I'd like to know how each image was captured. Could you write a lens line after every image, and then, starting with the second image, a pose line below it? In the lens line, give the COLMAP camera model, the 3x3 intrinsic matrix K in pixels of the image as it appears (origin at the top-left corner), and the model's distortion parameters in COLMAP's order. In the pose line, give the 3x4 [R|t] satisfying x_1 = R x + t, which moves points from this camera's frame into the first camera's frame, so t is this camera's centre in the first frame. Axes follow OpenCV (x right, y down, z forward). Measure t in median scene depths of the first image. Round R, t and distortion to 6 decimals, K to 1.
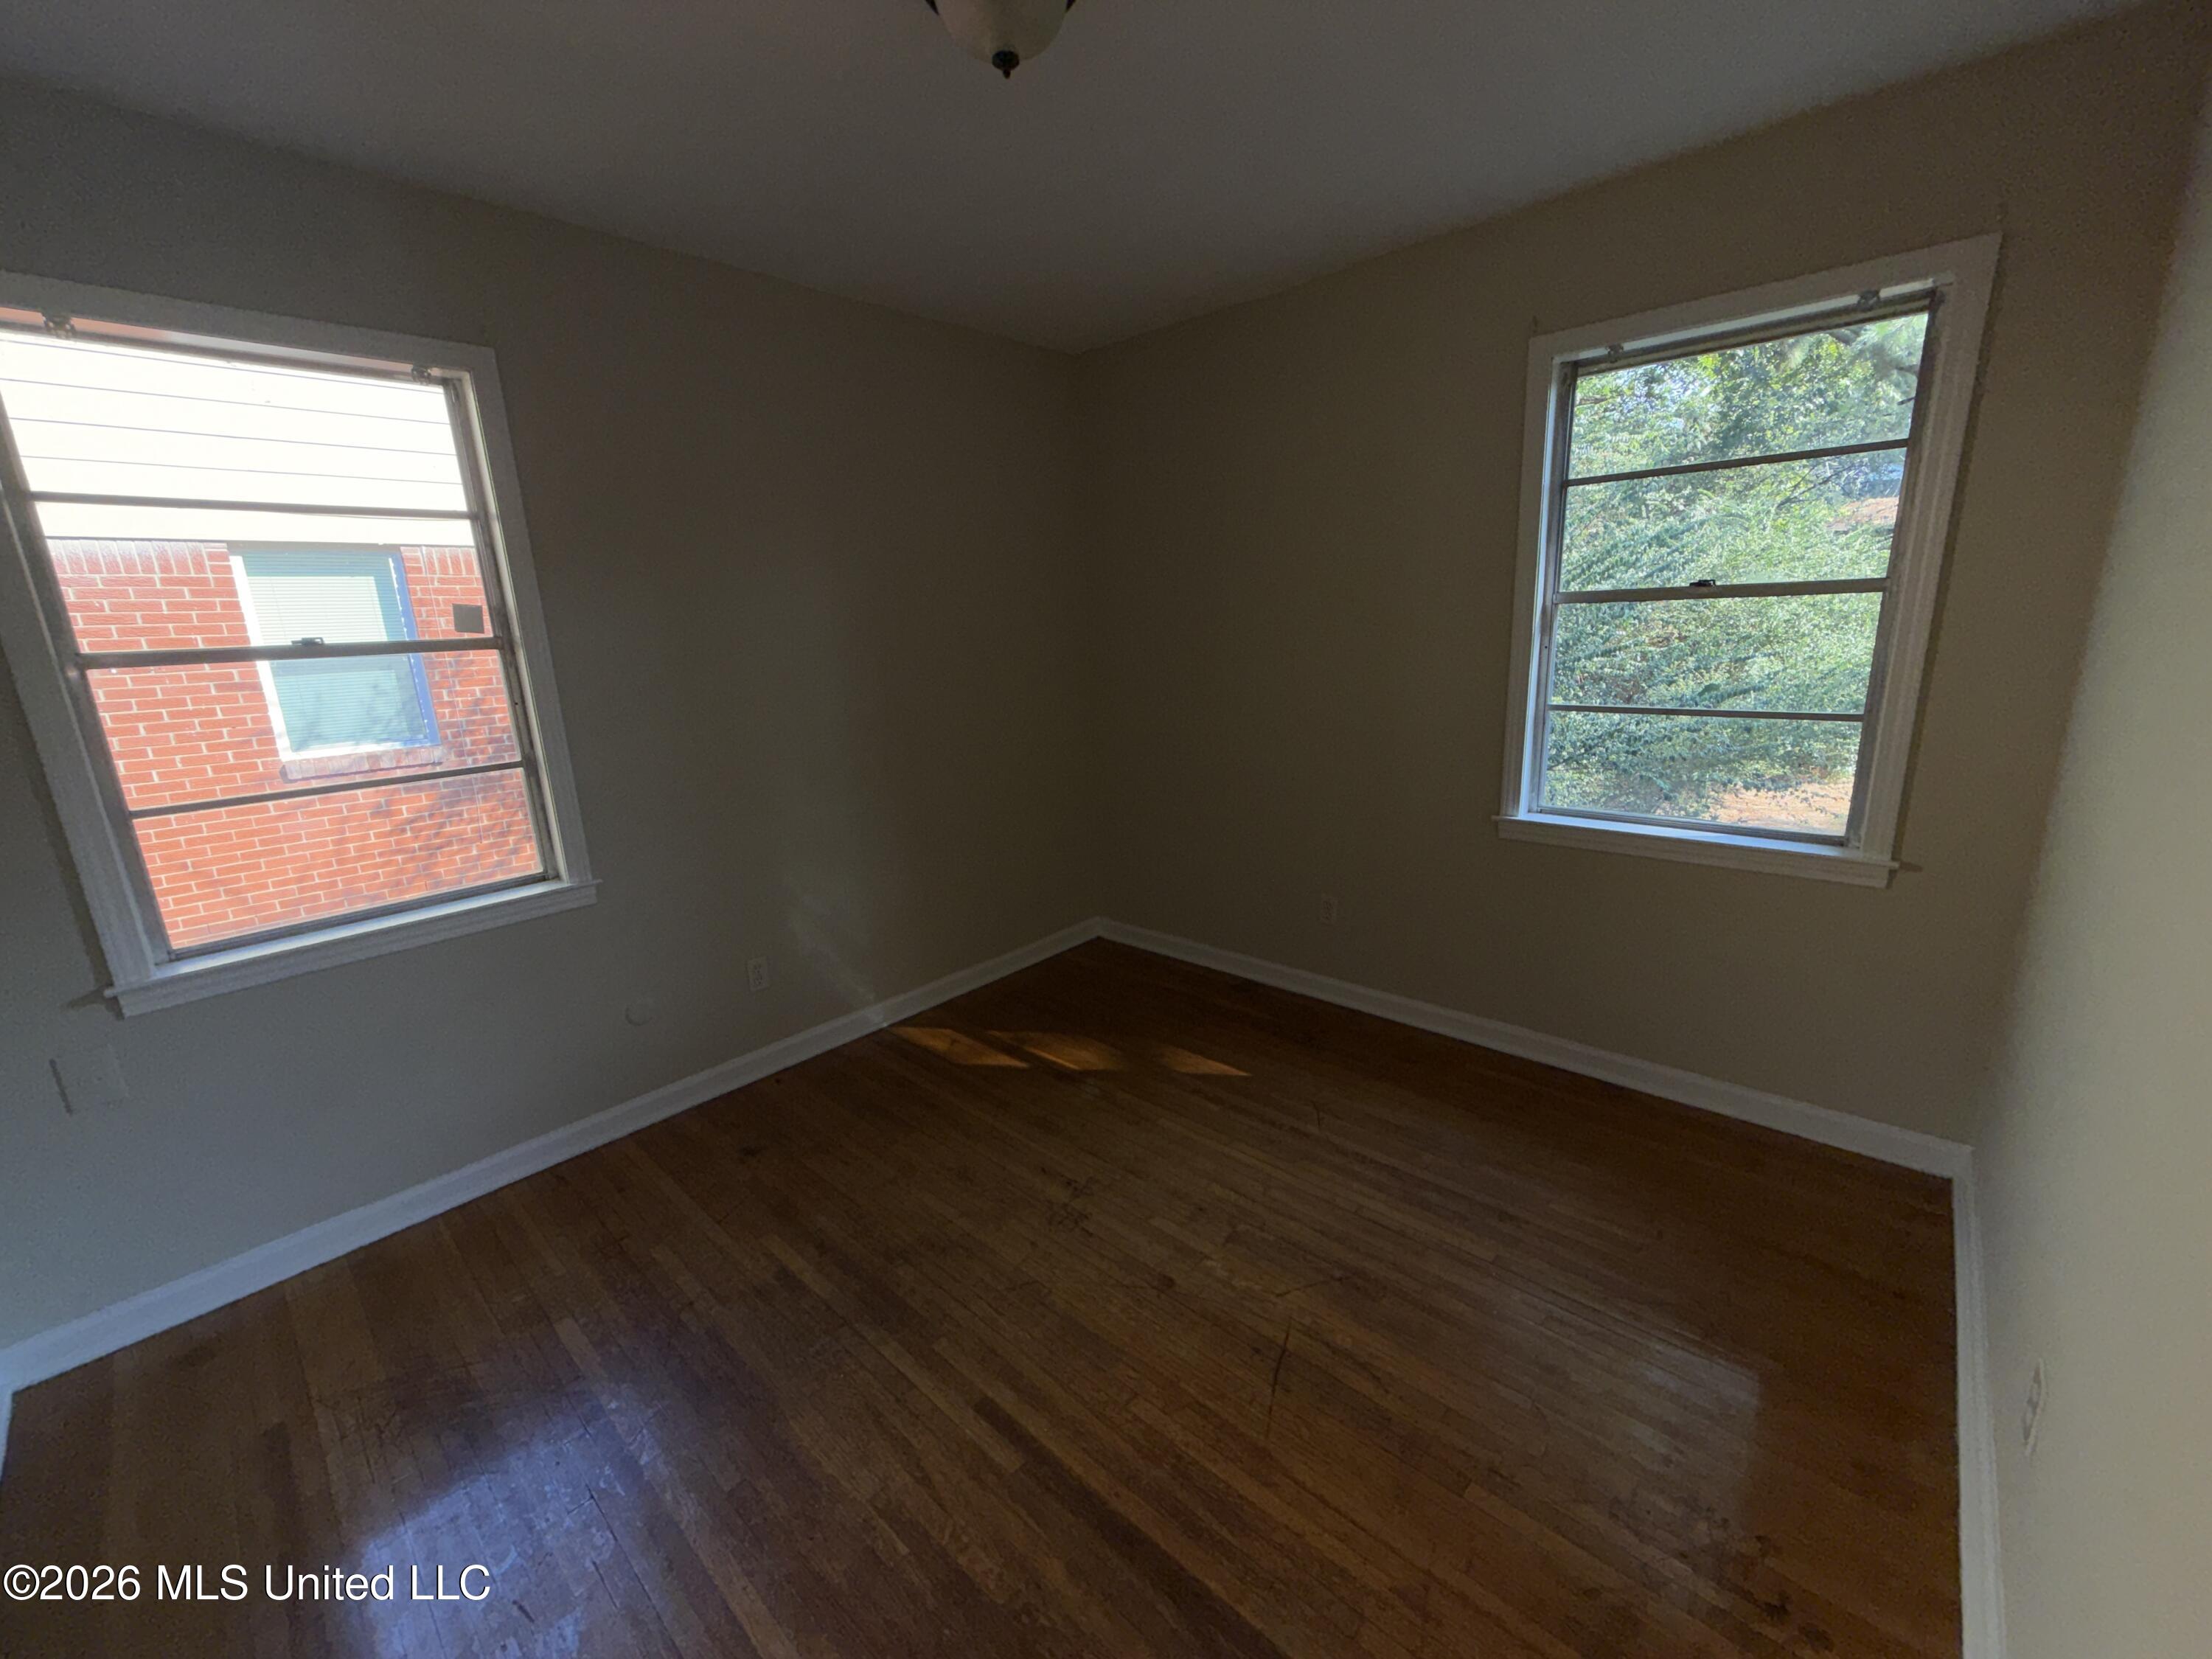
lens RADIAL K [[885.6, 0, 1106.0], [0, 885.6, 829.5], [0, 0, 1]] dist [-0.001038, -0.000123]
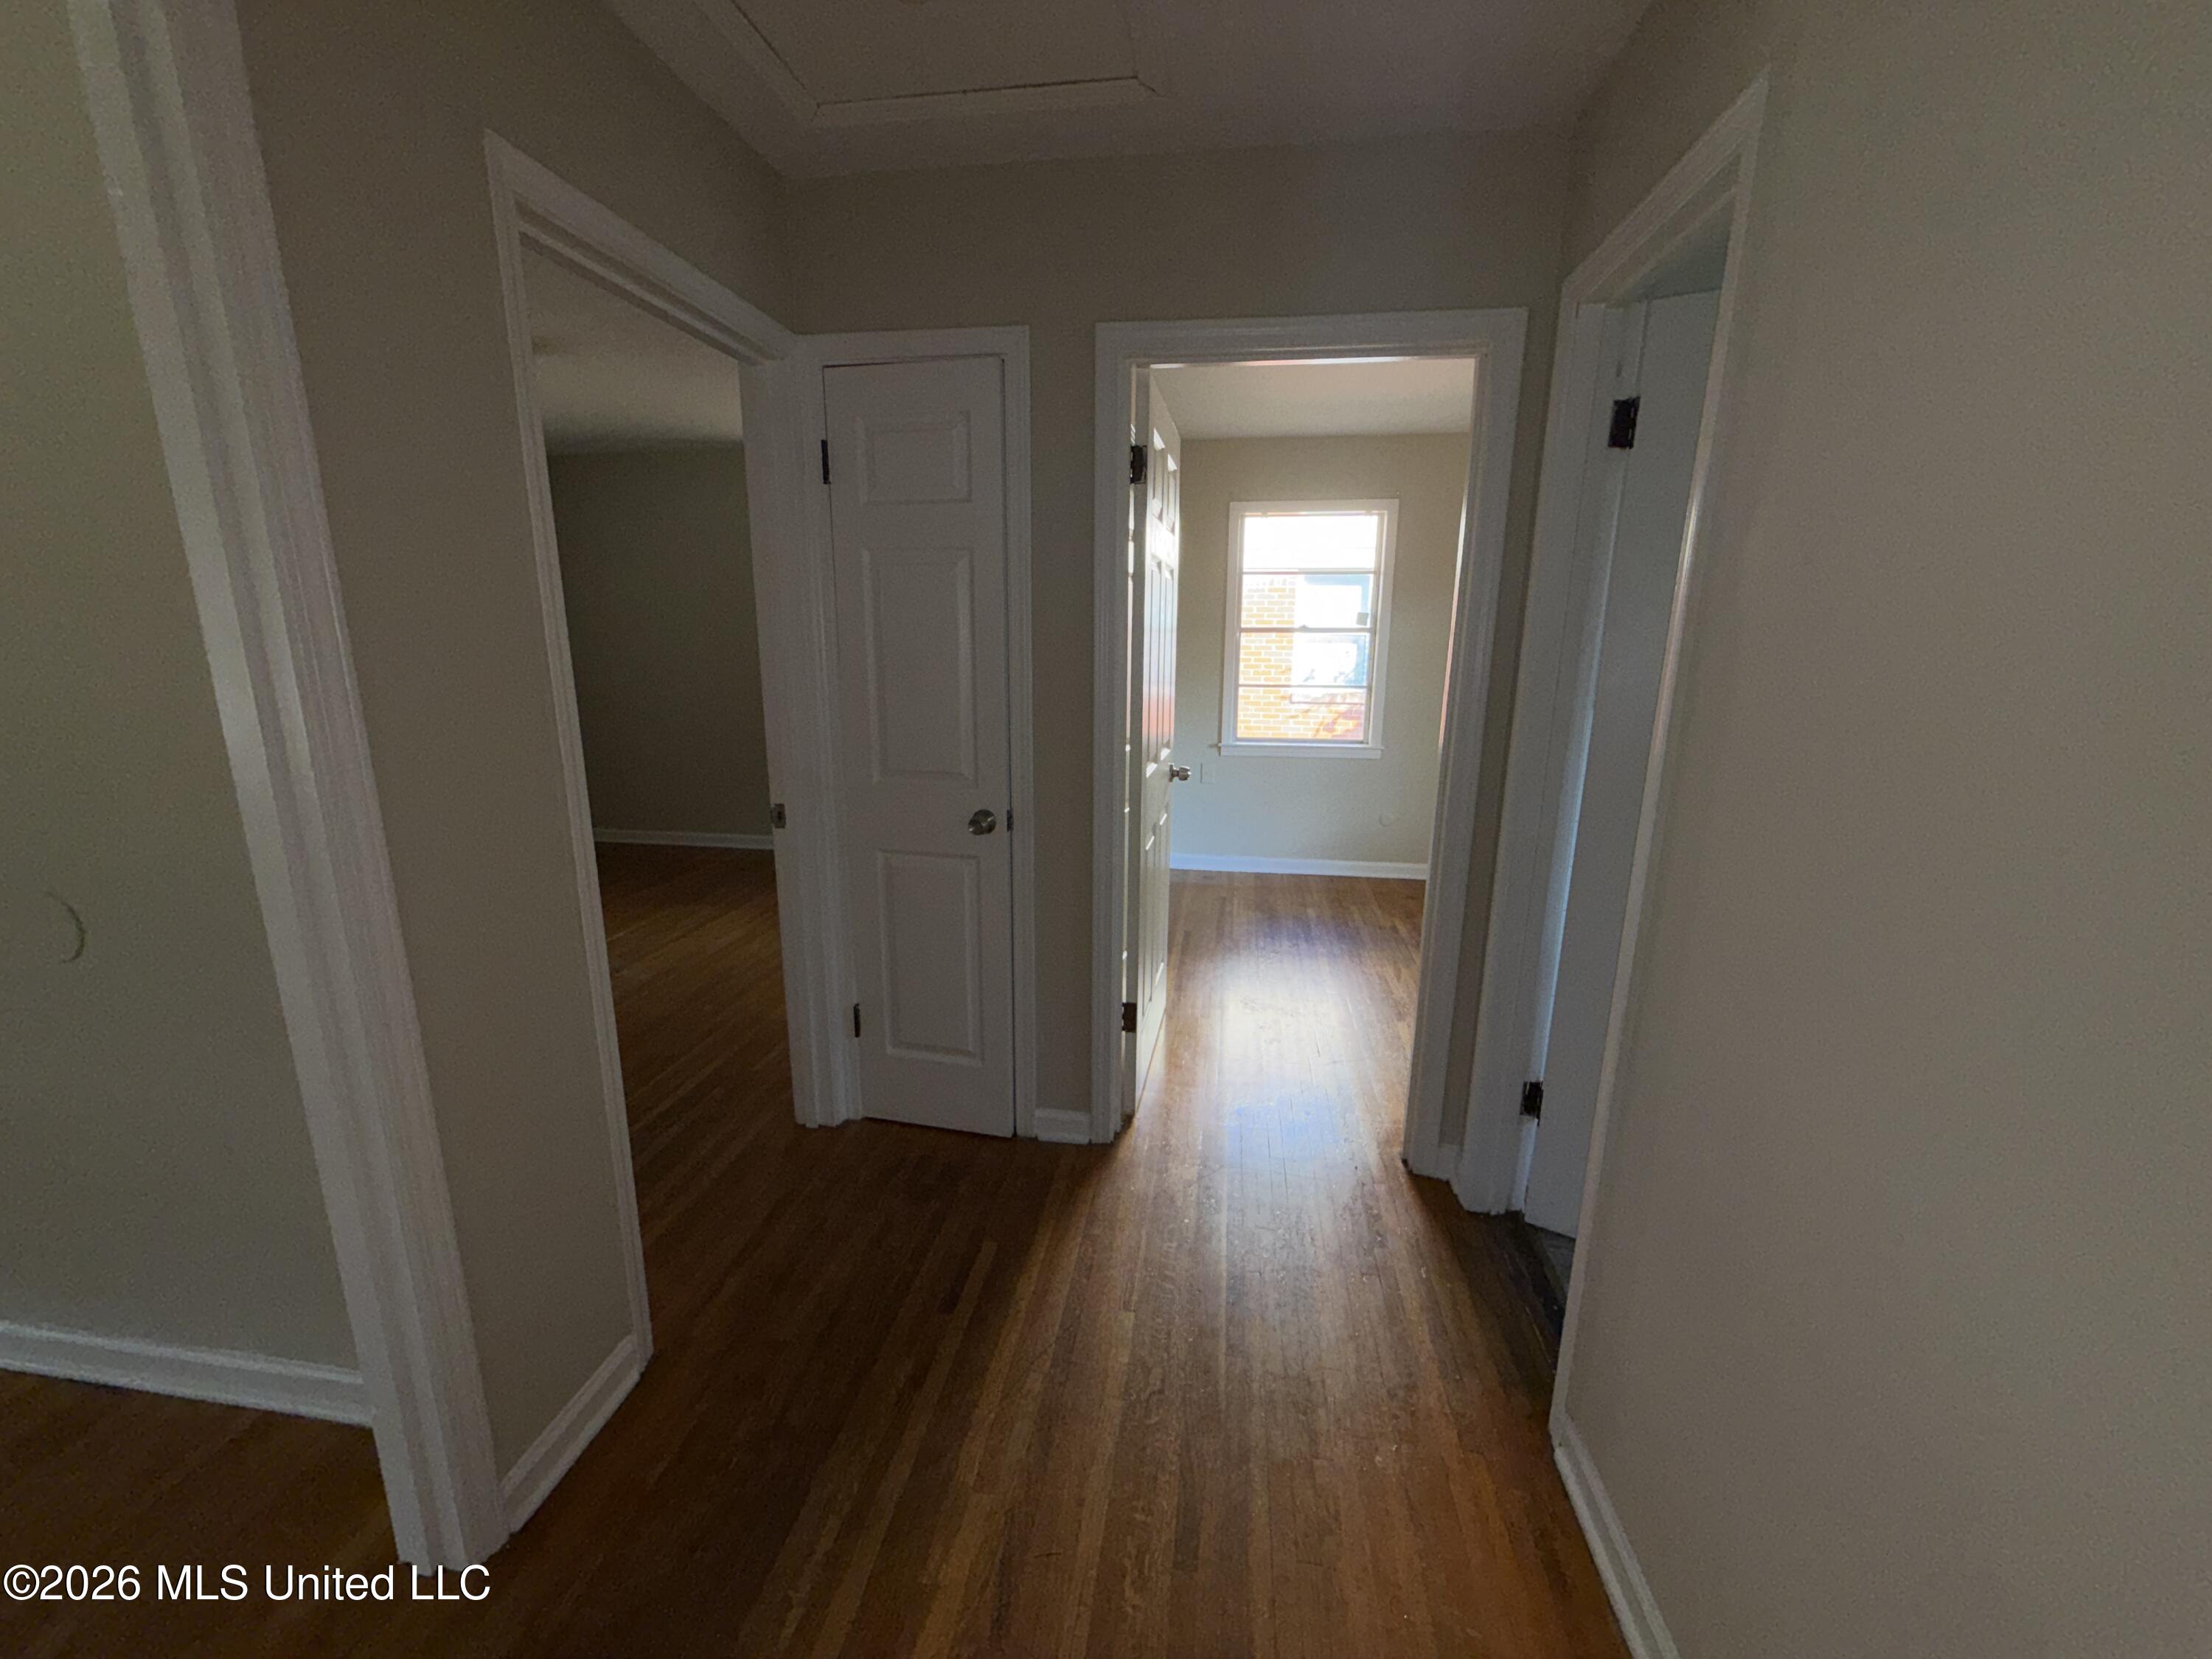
lens RADIAL K [[885.6, 0, 1106.0], [0, 885.6, 829.5], [0, 0, 1]] dist [-0.001038, -0.000123]
pose [[0.560013, 0.225430, -0.797224, 0.892300], [-0.221530, 0.967976, 0.118099, 0.168846], [0.798317, 0.110472, 0.592019, -0.845985]]
